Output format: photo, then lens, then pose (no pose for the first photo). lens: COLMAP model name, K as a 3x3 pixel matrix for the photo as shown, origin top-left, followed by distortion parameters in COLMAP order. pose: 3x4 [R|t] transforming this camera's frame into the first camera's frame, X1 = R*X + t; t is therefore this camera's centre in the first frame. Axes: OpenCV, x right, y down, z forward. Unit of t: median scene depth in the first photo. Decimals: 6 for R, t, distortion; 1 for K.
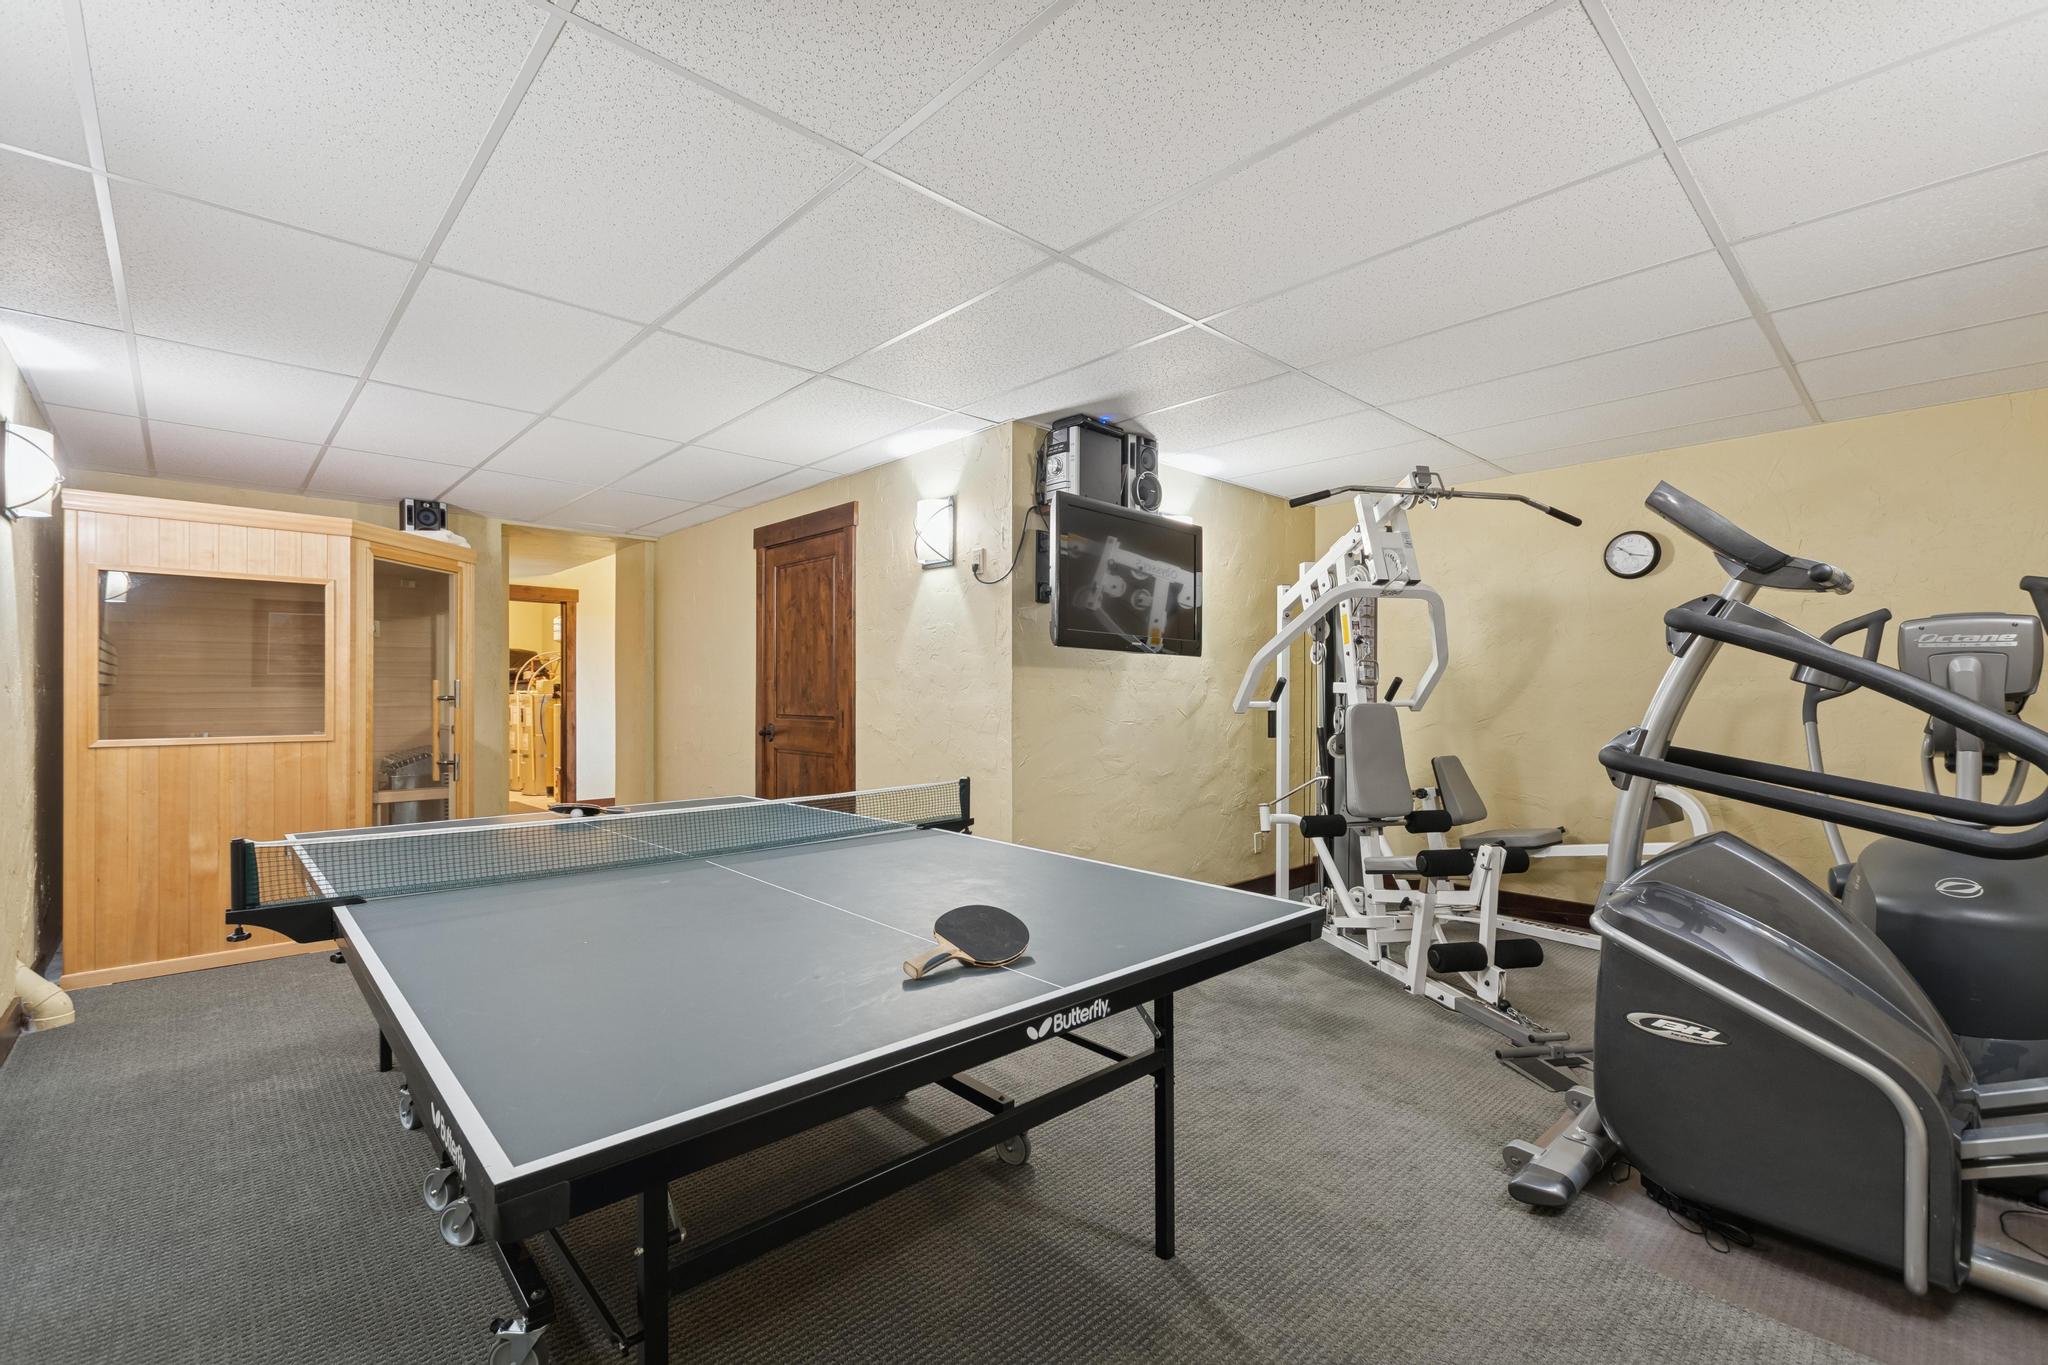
lens RADIAL K [[899.5, 0, 1027.7], [0, 899.5, 687.8], [0, 0, 1]] dist [-0.011413, -0.001234]
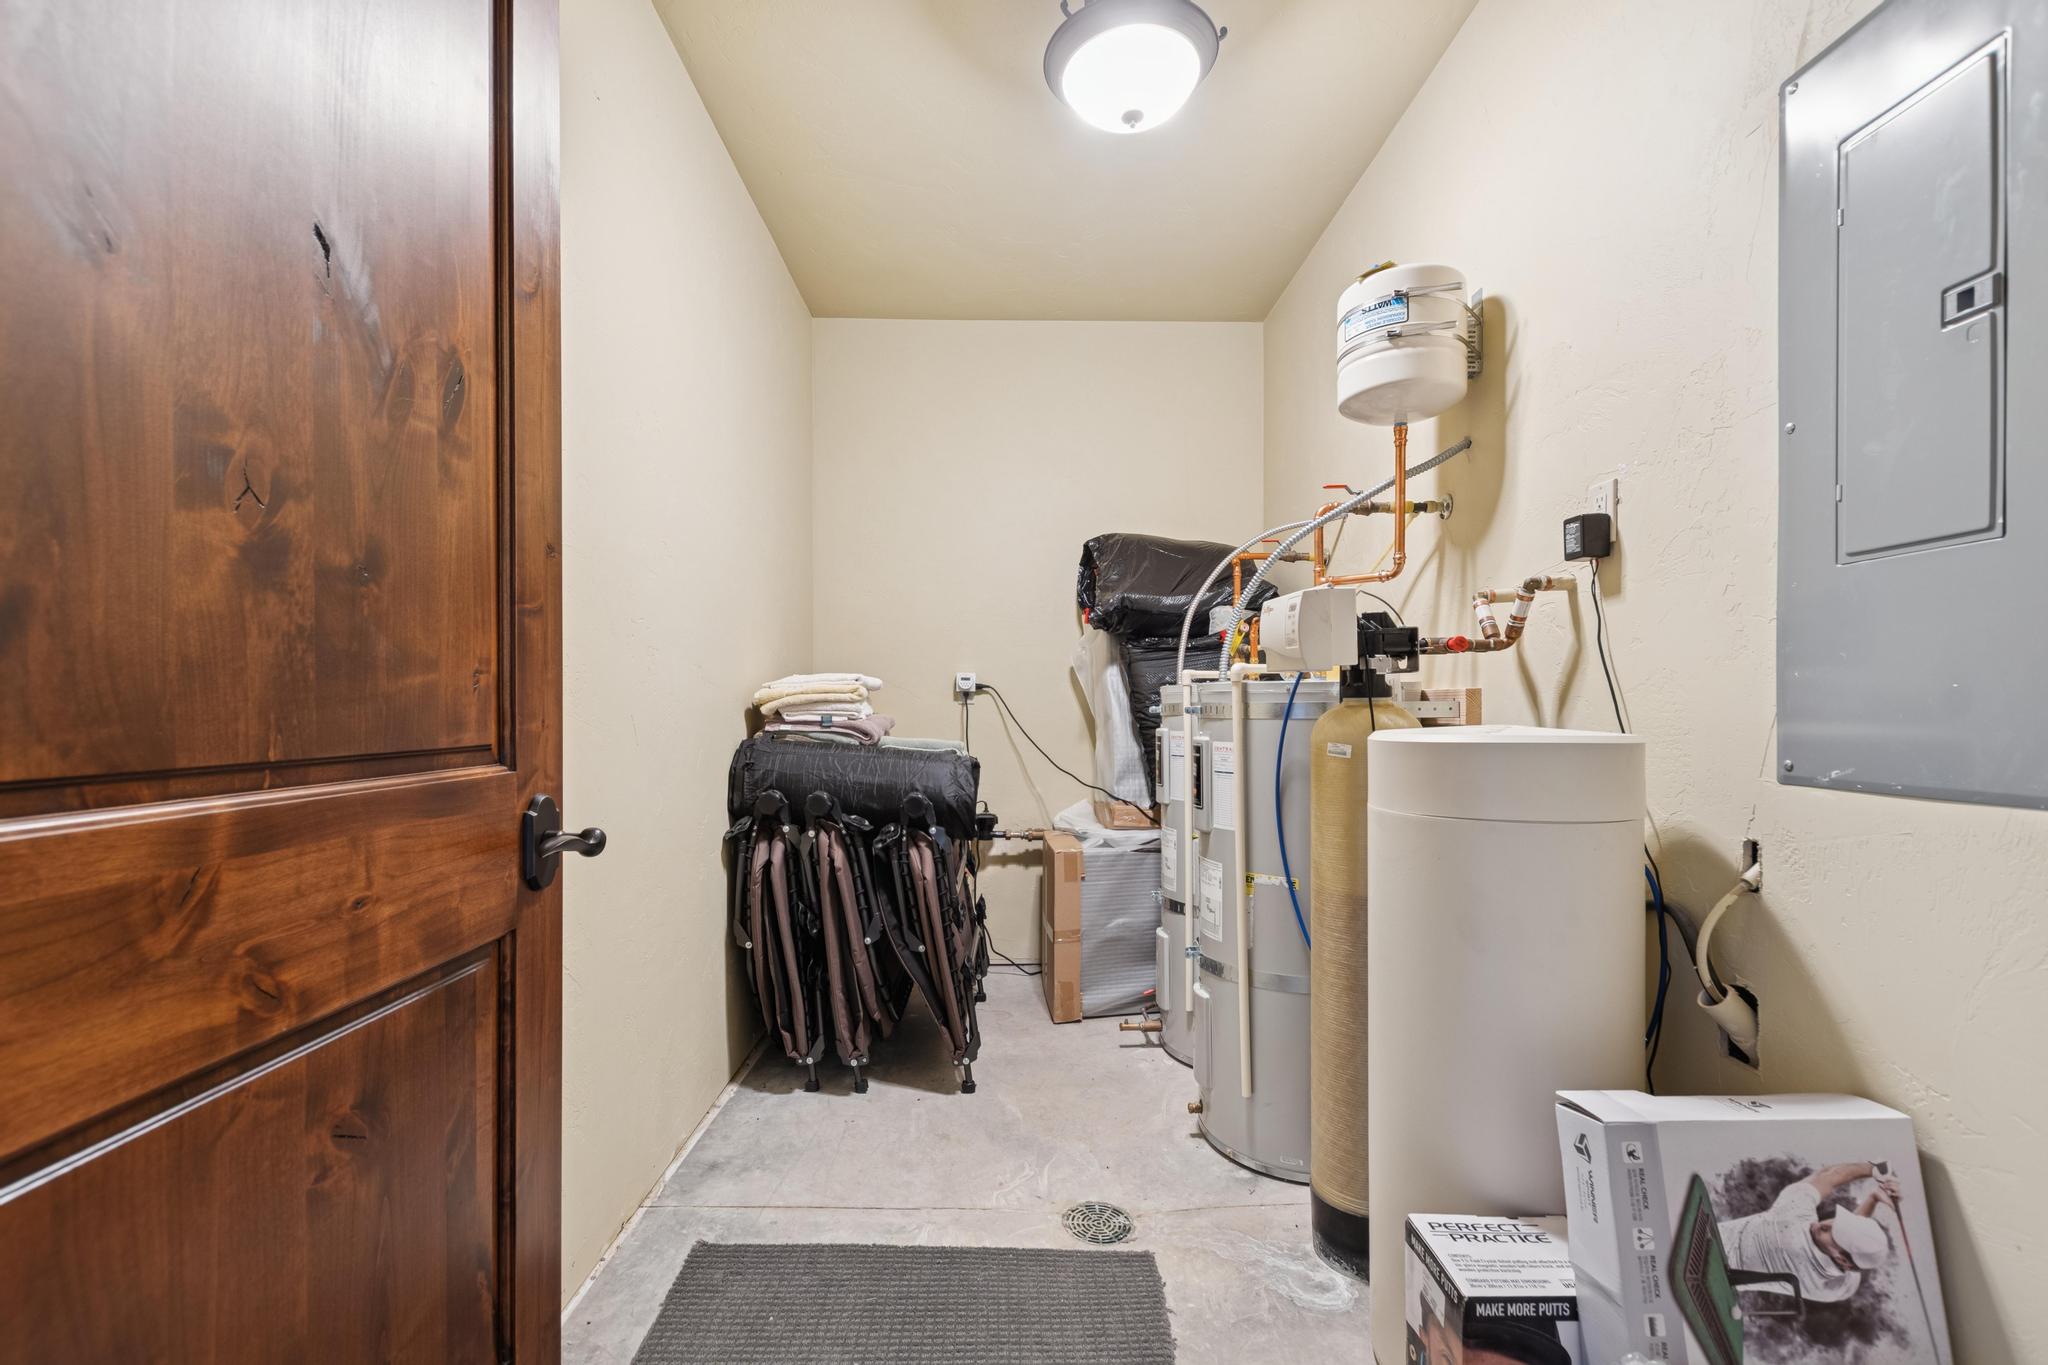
lens RADIAL K [[899.5, 0, 1023.3], [0, 899.5, 689.6], [0, 0, 1]] dist [-0.011413, -0.001234]
pose [[0.745254, -0.012209, -0.666669, -0.445521], [0.004870, 0.999905, -0.012867, 0.011811], [0.666763, 0.006343, 0.745243, 0.801202]]
